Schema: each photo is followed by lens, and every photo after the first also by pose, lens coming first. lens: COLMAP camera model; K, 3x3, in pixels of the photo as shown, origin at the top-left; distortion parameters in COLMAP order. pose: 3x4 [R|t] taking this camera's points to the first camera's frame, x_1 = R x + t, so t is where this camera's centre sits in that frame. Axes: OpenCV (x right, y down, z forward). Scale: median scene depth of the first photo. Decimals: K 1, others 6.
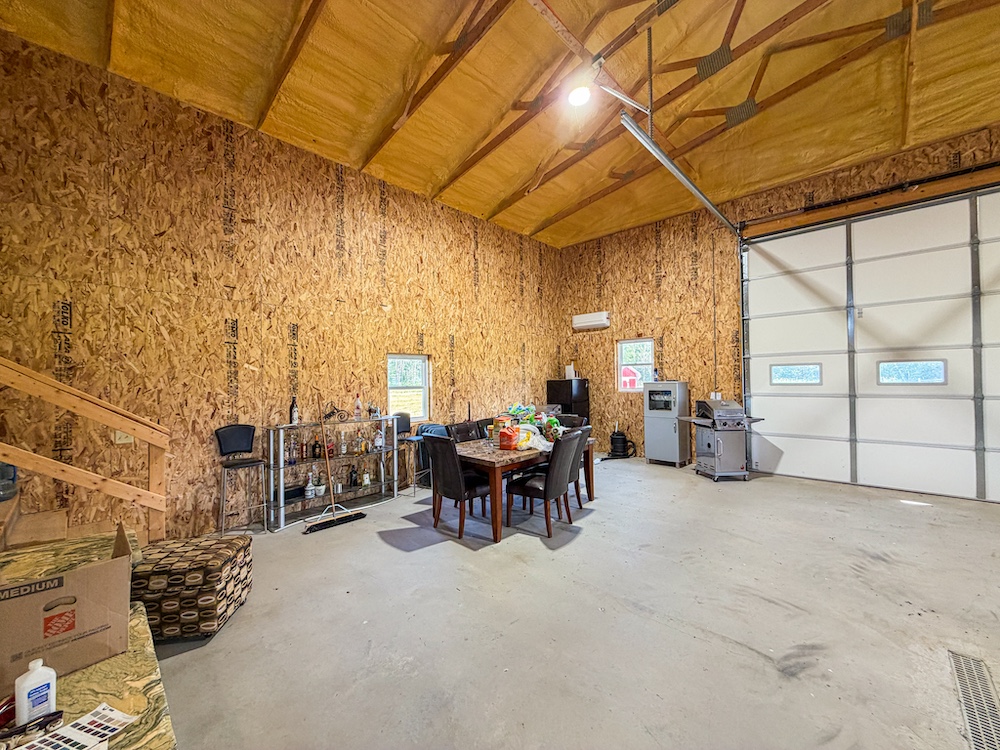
lens RADIAL K [[400.3, 0, 498.9], [0, 400.3, 375.1], [0, 0, 1]] dist [-0.000249, 0.000137]
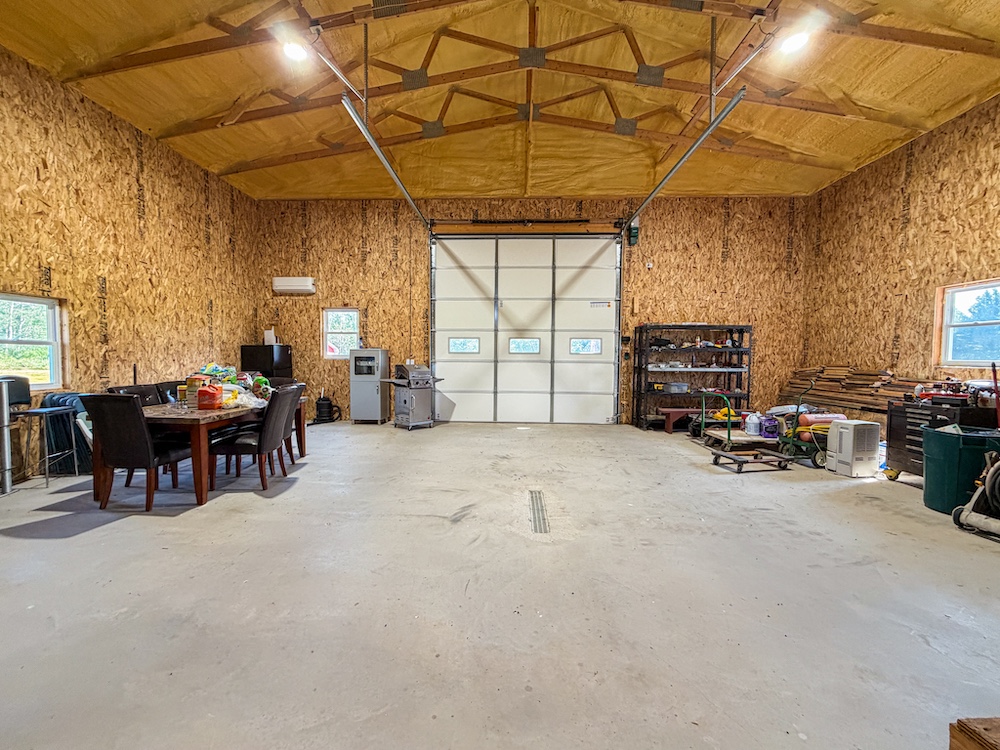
lens RADIAL K [[400.3, 0, 499.3], [0, 400.3, 376.3], [0, 0, 1]] dist [-0.000249, 0.000137]
pose [[0.749195, -0.013843, 0.662205, -0.067974], [-0.025487, 0.998439, 0.049707, 0.037076], [-0.661859, -0.054118, 0.747672, -0.096219]]
